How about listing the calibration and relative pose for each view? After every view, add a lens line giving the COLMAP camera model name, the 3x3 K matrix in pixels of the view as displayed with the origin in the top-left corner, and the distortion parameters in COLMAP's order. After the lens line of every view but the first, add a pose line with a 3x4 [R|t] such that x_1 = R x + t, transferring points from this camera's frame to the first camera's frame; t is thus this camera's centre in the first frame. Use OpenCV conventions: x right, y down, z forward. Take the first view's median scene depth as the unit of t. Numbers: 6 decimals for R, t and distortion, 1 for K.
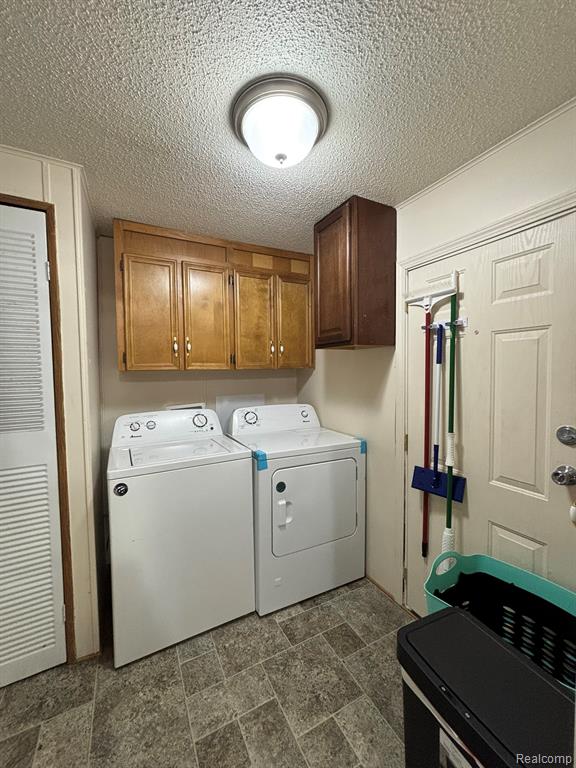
lens RADIAL K [[303.3, 0, 286.5], [0, 303.3, 383.9], [0, 0, 1]] dist [0.001032, -0.000895]
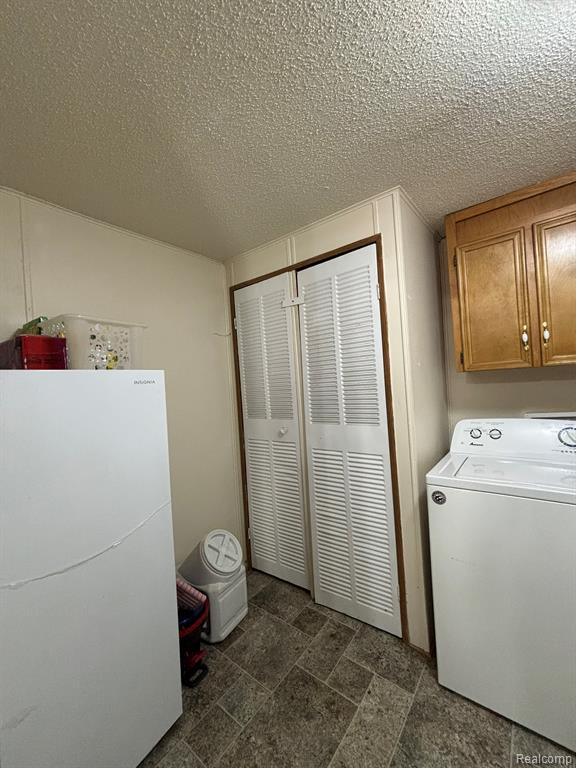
lens RADIAL K [[303.3, 0, 291.7], [0, 303.3, 382.7], [0, 0, 1]] dist [0.001032, -0.000895]
pose [[0.413039, -0.015864, -0.910575, 0.126537], [0.011429, 0.999860, -0.012236, -0.005819], [0.910641, -0.005353, 0.413163, 0.177725]]
